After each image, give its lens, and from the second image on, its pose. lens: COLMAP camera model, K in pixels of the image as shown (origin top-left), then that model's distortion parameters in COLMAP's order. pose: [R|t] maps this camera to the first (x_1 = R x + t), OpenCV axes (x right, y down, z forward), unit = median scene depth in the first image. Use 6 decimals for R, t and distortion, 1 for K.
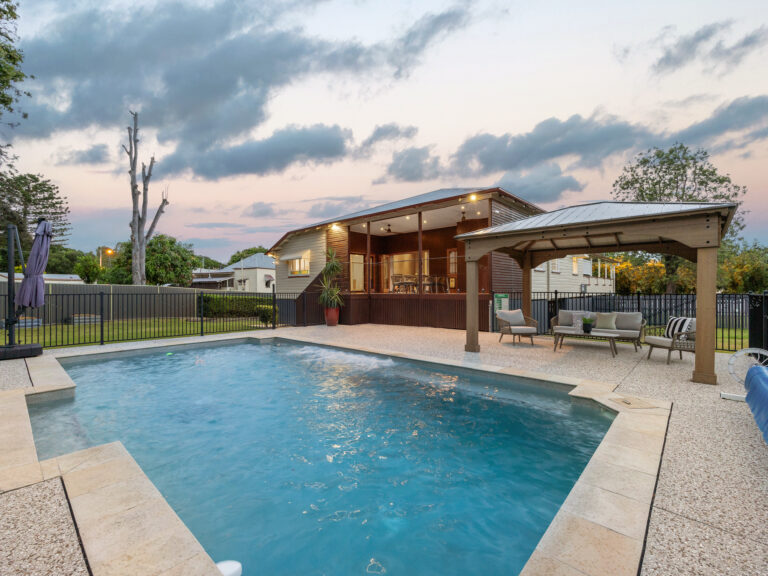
lens RADIAL K [[348.4, 0, 384.0], [0, 348.4, 288.0], [0, 0, 1]] dist [0.000382, 0.000055]
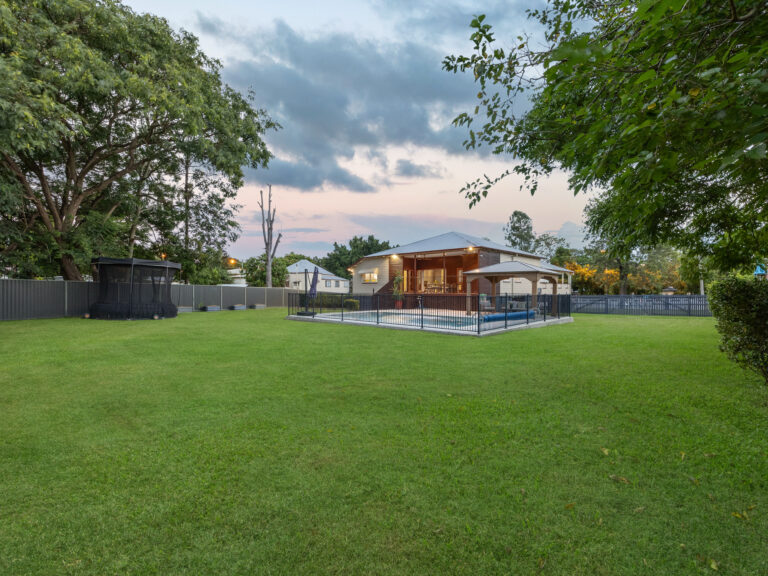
lens RADIAL K [[348.4, 0, 384.0], [0, 348.4, 288.0], [0, 0, 1]] dist [0.000382, 0.000055]
pose [[0.999955, 0.002564, -0.009102, -0.174853], [-0.002504, 0.999976, 0.006494, -0.022134], [0.009118, -0.006471, 0.999937, -0.783242]]
